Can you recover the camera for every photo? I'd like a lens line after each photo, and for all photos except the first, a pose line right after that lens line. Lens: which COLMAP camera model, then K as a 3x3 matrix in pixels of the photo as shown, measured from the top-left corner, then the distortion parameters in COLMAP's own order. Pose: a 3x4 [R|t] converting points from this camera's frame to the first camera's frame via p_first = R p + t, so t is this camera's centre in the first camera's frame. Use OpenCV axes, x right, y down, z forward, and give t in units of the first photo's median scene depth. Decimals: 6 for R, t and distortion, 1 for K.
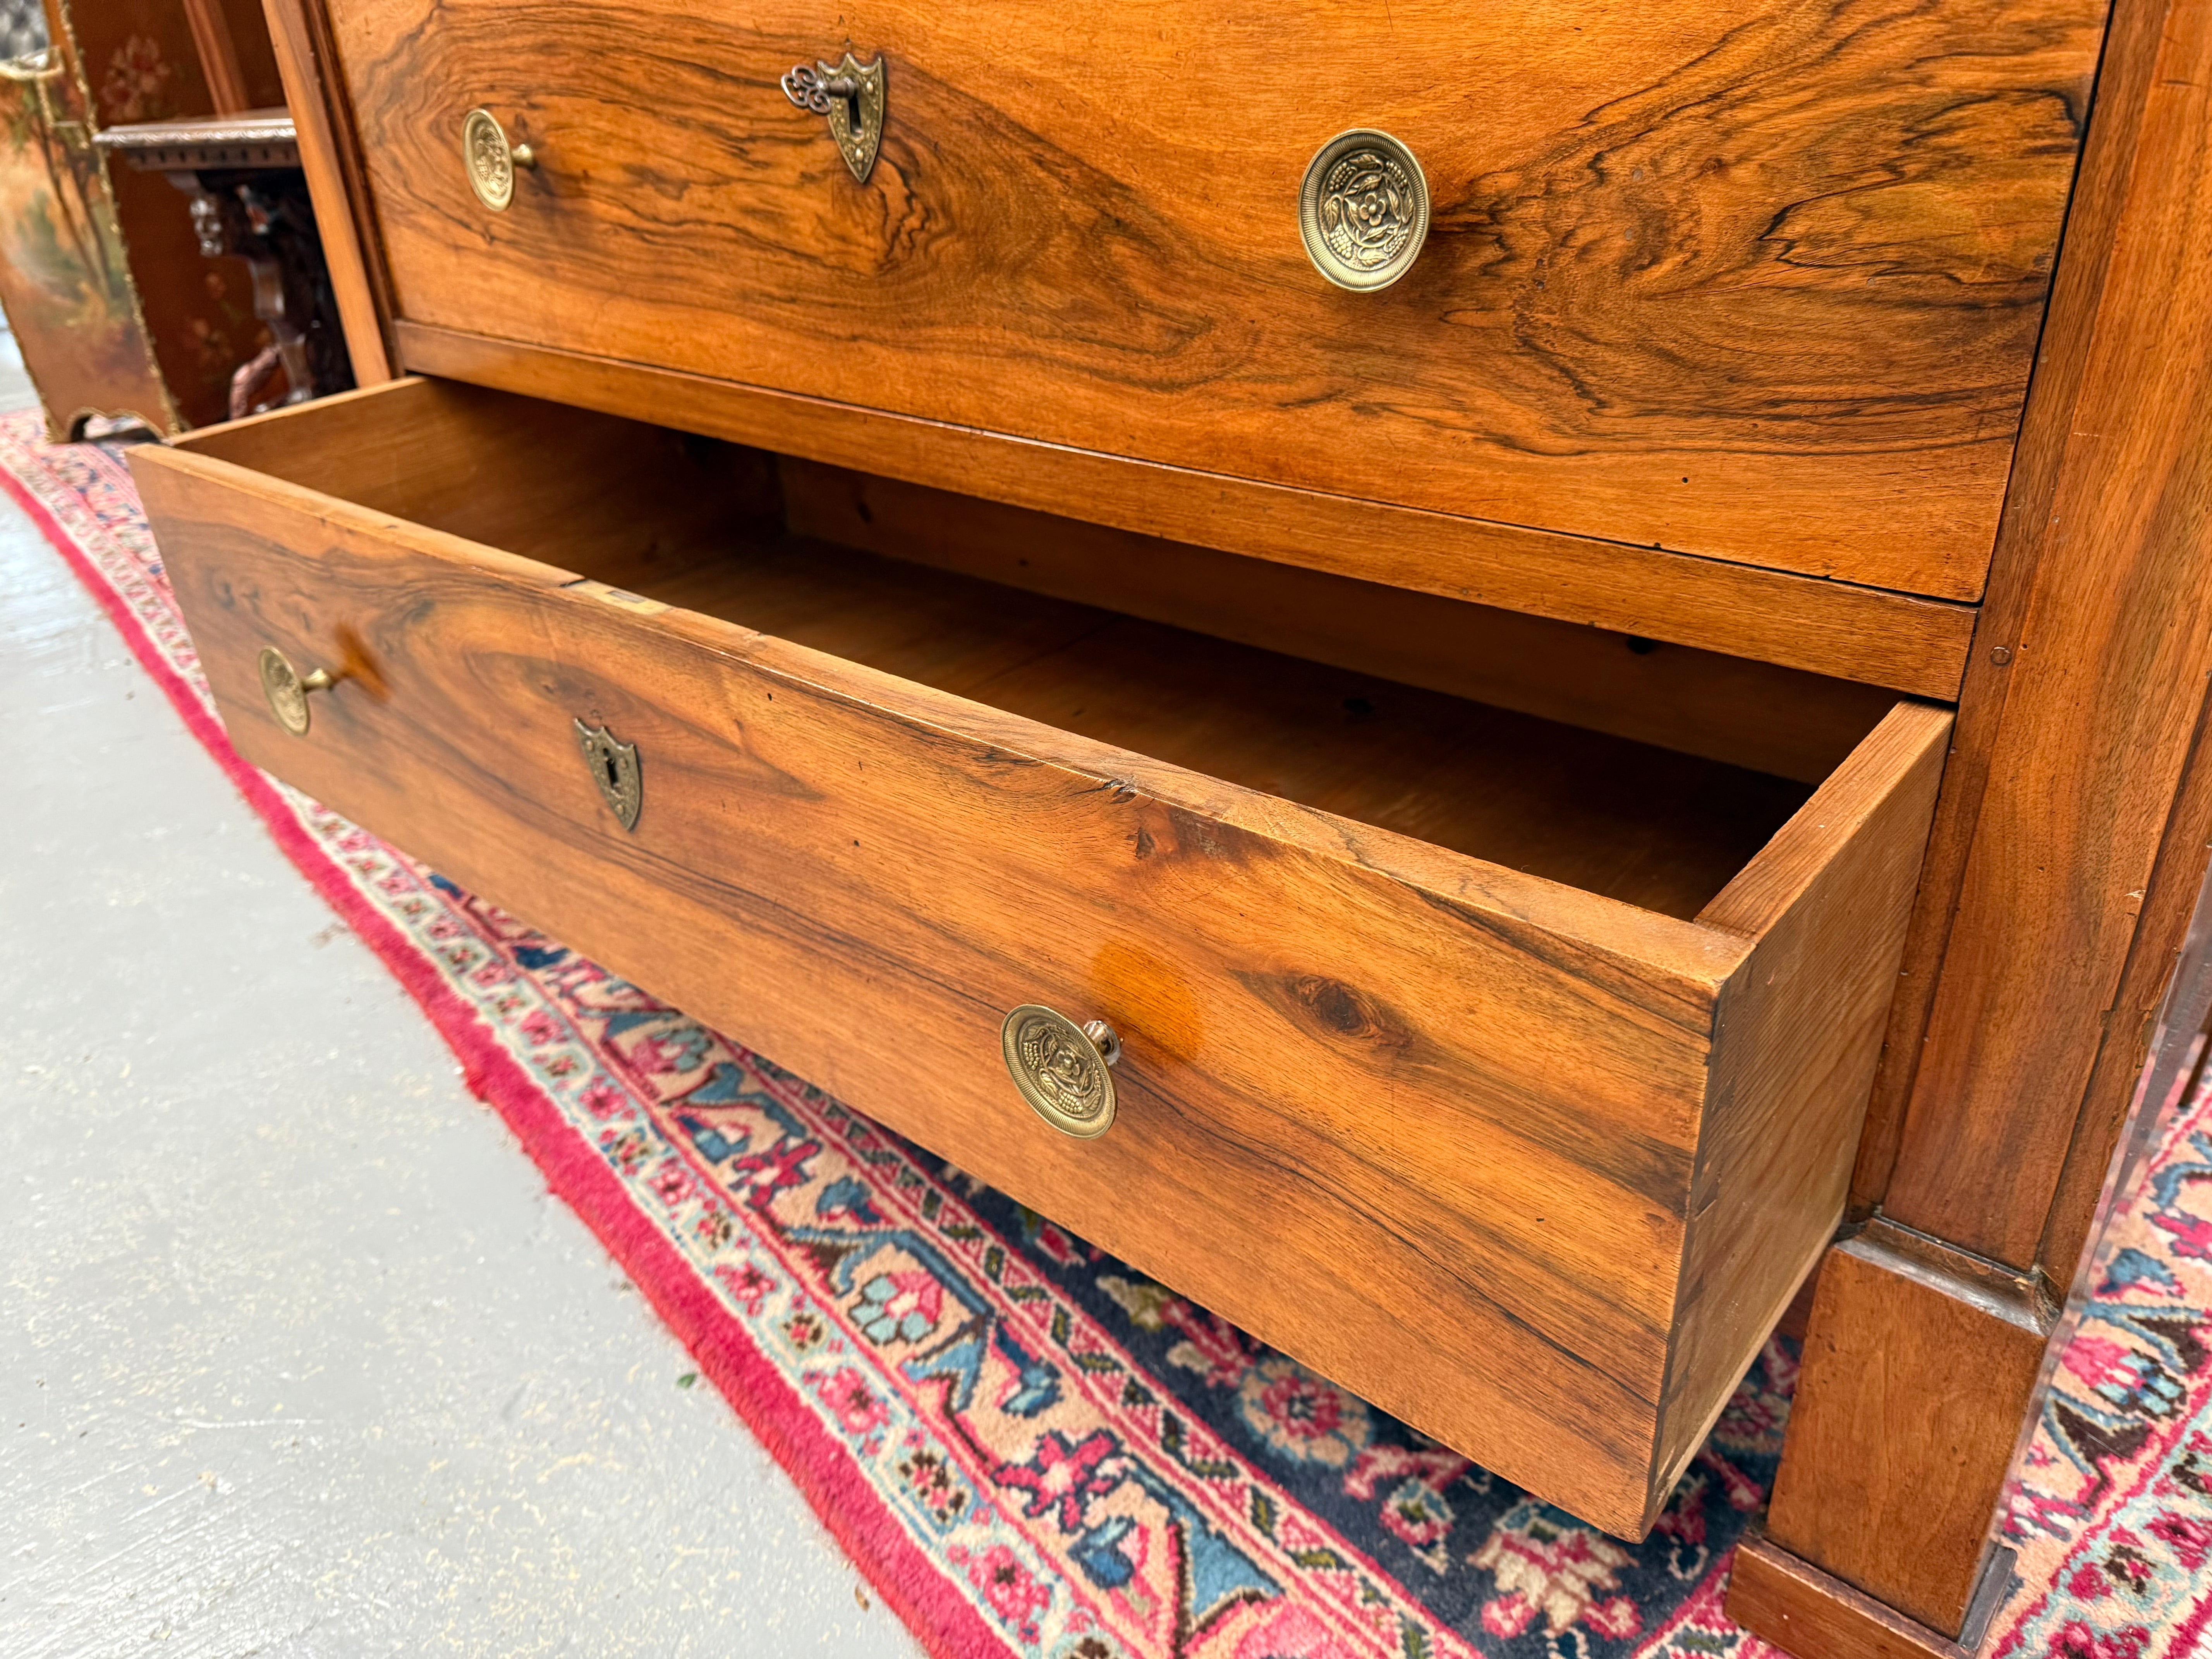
lens RADIAL K [[1573.2, 0, 1106.0], [0, 1573.2, 829.5], [0, 0, 1]] dist [0.005262, -0.017668]
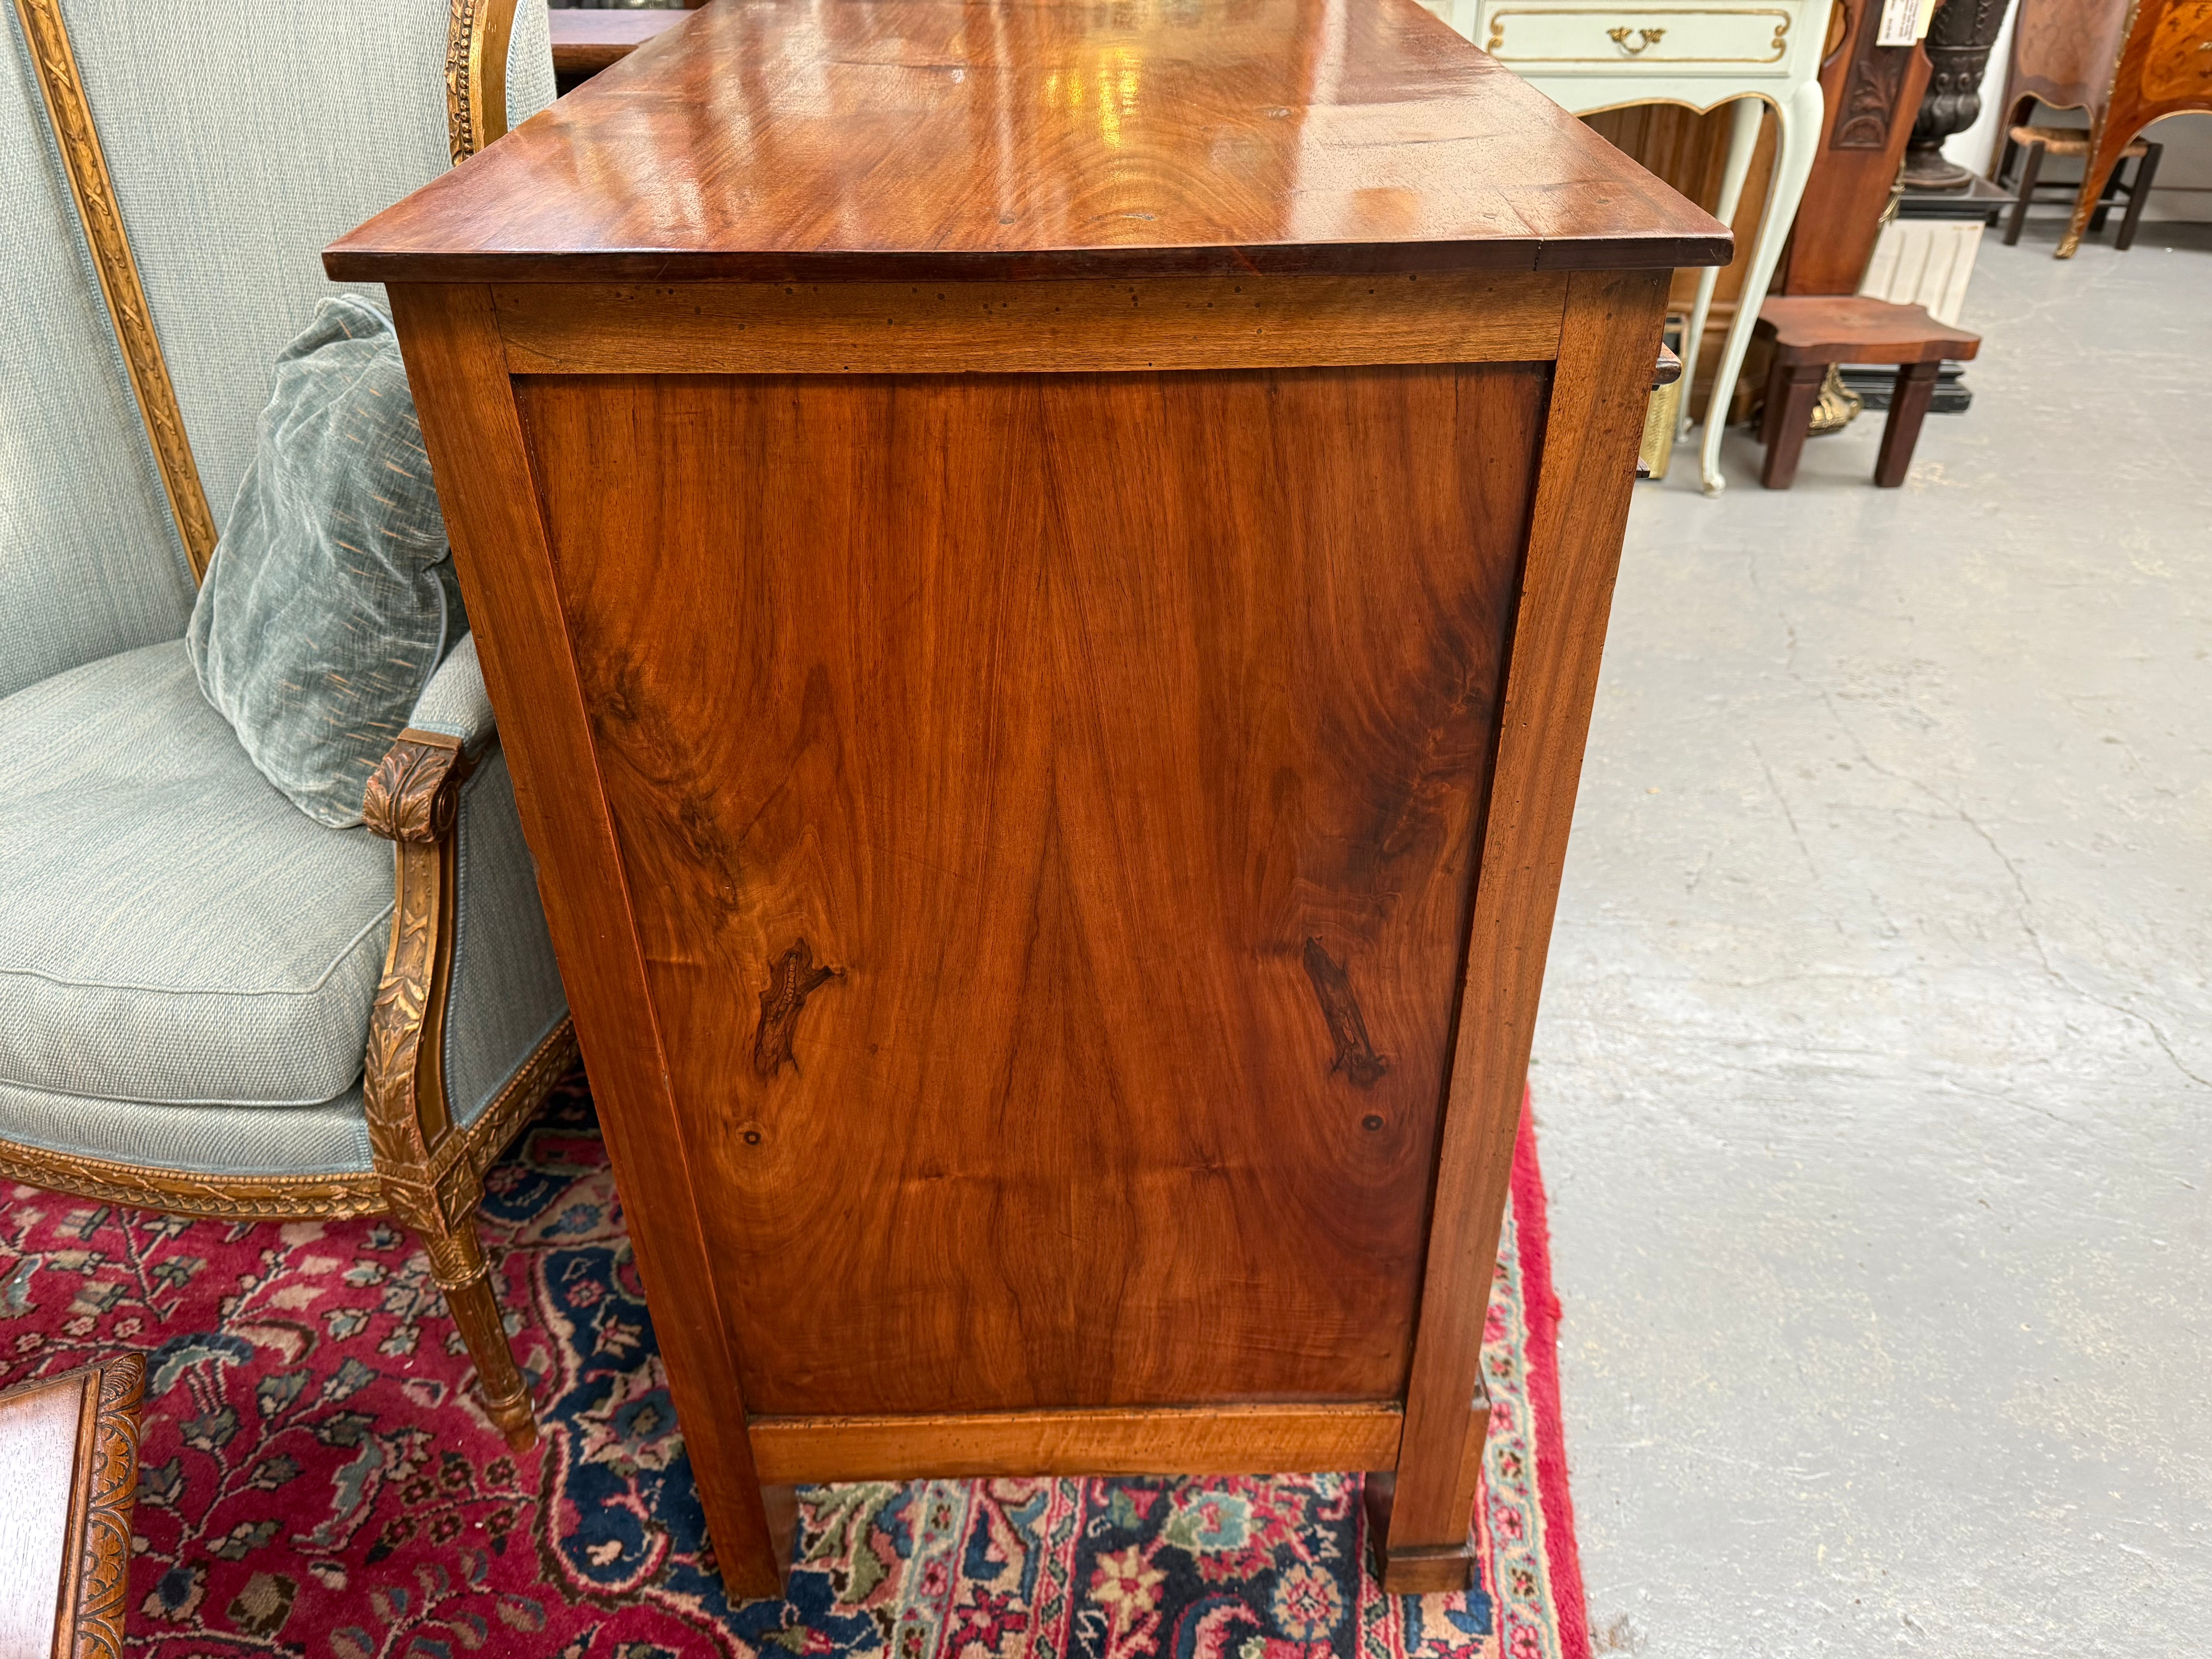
lens RADIAL K [[1561.3, 0, 1104.8], [0, 1561.3, 865.0], [0, 0, 1]] dist [0.001371, 0.000714]
pose [[-0.666441, -0.401626, 0.628135, -1.134964], [0.377972, 0.544206, 0.748984, -1.599086], [-0.642646, 0.736571, -0.210877, 1.728666]]
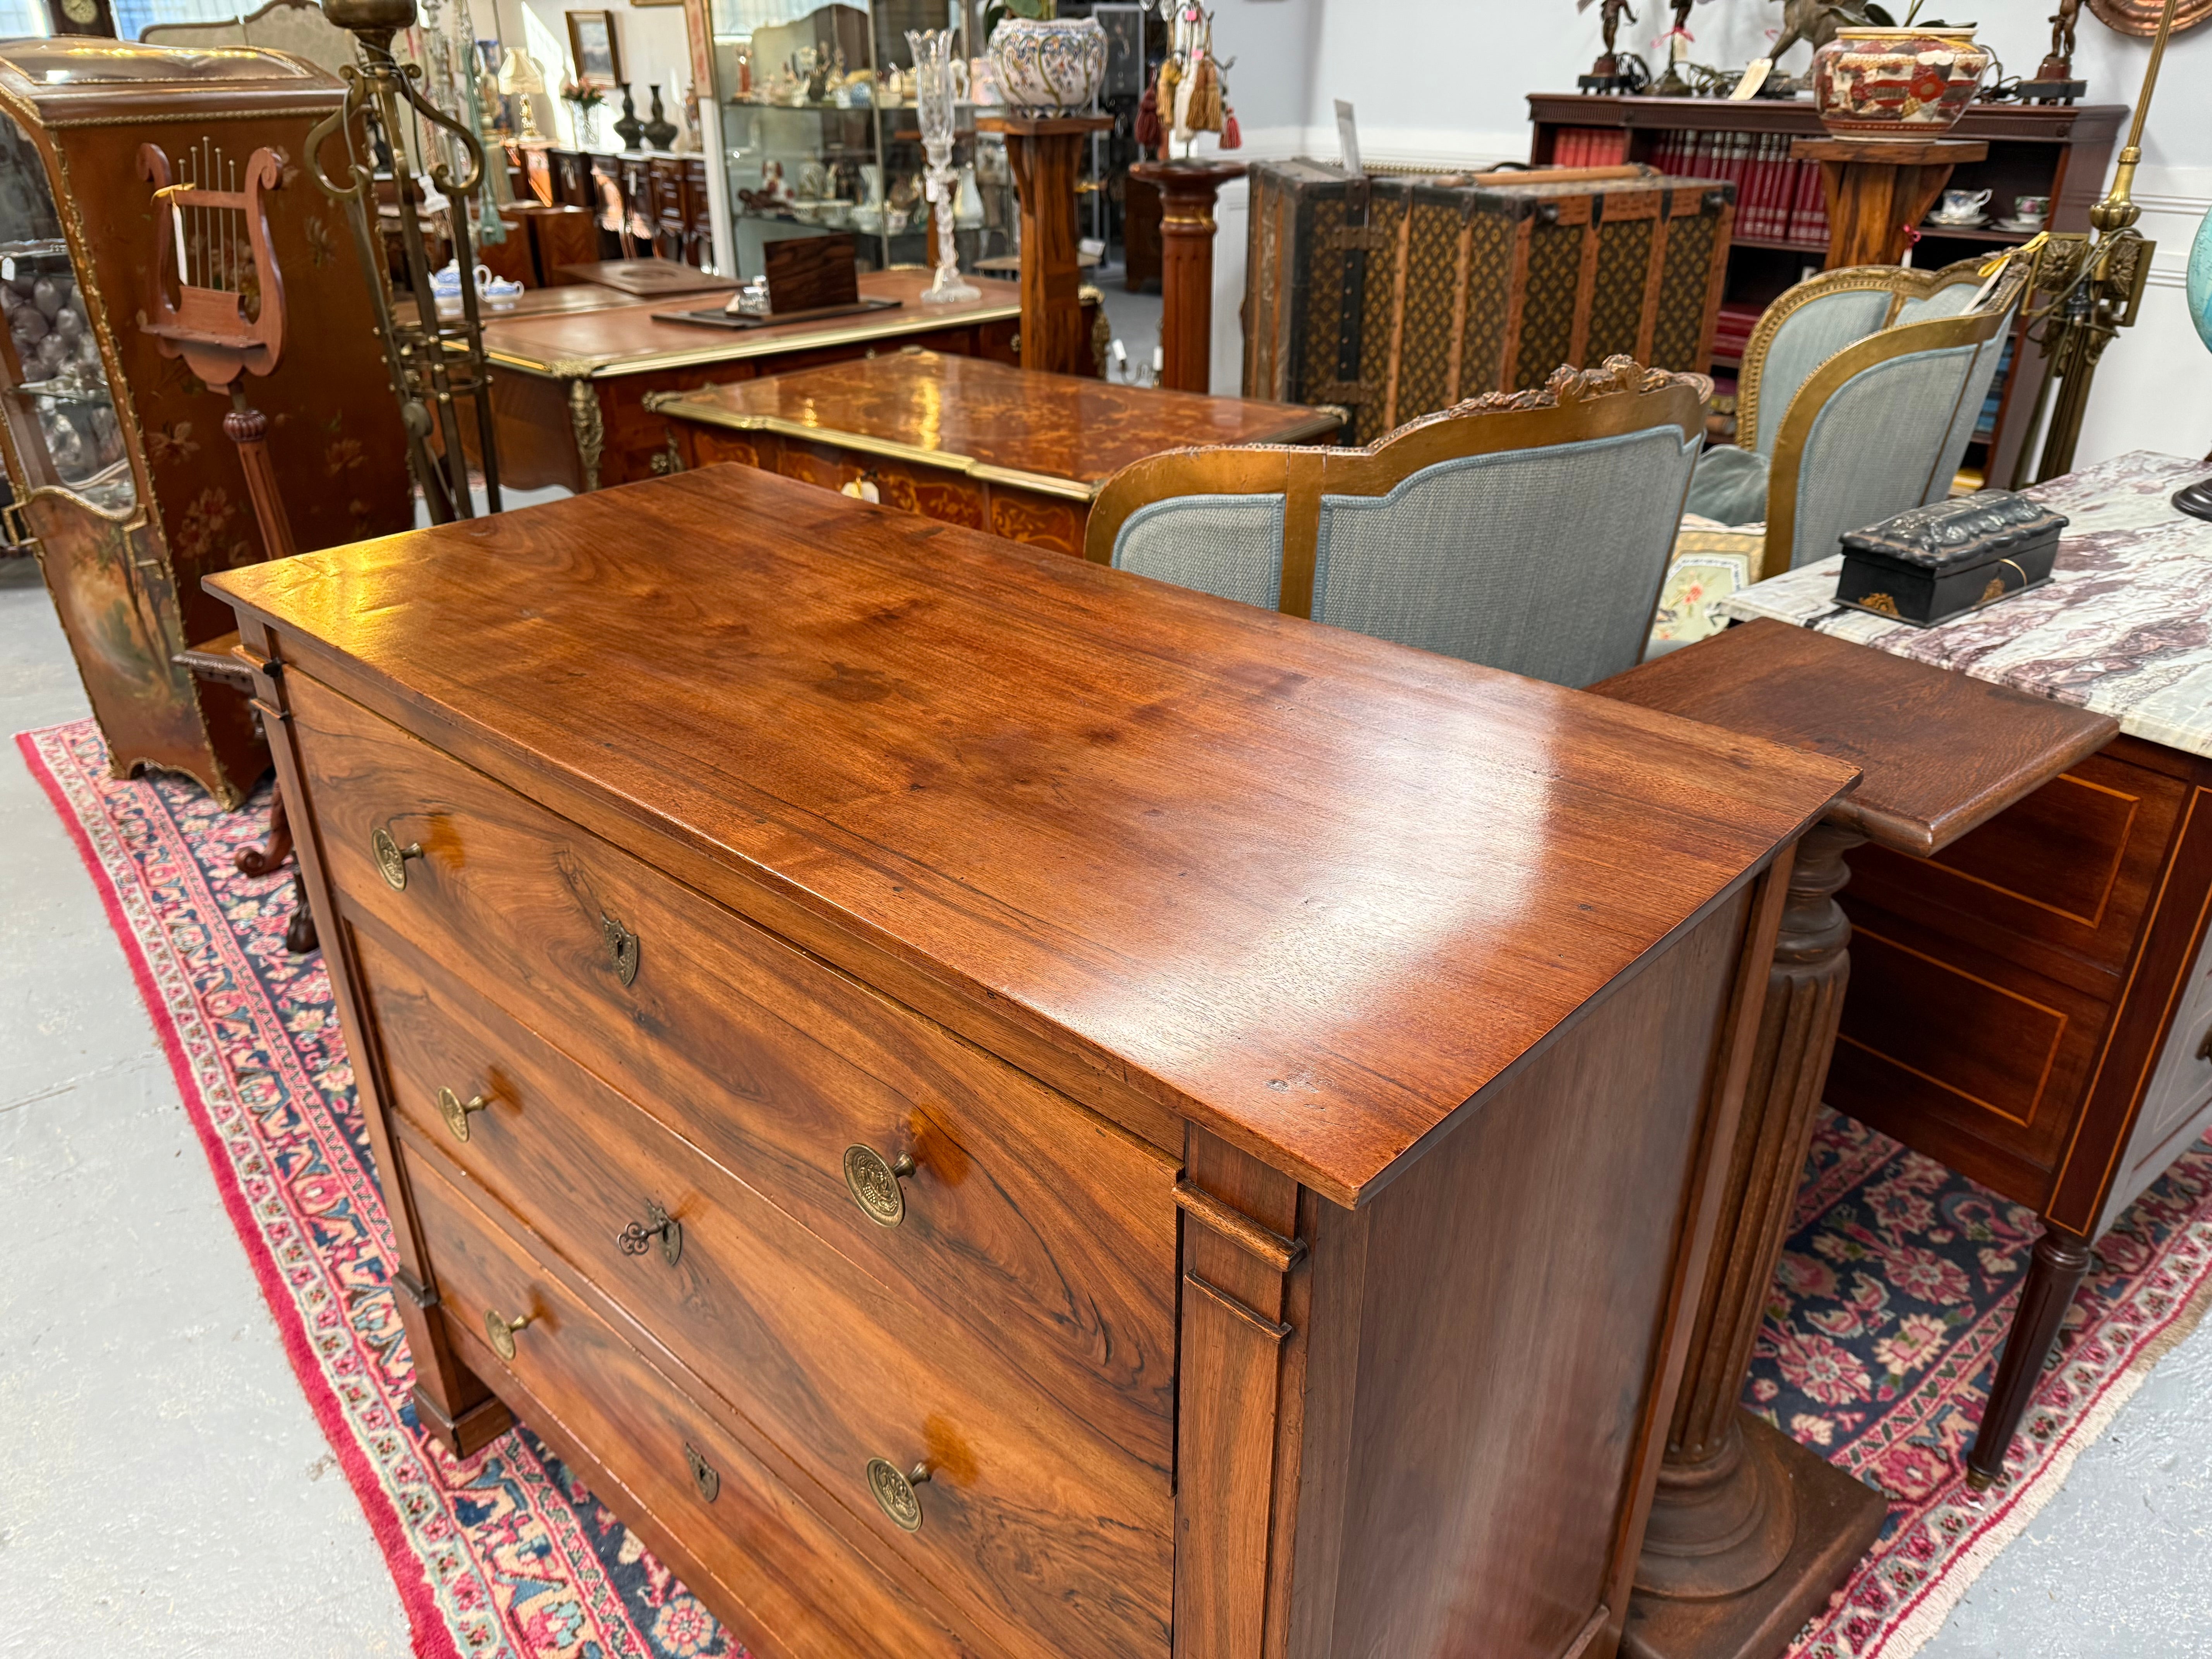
lens RADIAL K [[1573.2, 0, 1106.0], [0, 1573.2, 829.5], [0, 0, 1]] dist [0.005262, -0.017668]
pose [[0.998817, 0.048325, -0.005487, 0.269494], [-0.048440, 0.998556, -0.023215, -0.798732], [0.004357, 0.023453, 0.999715, -0.606607]]
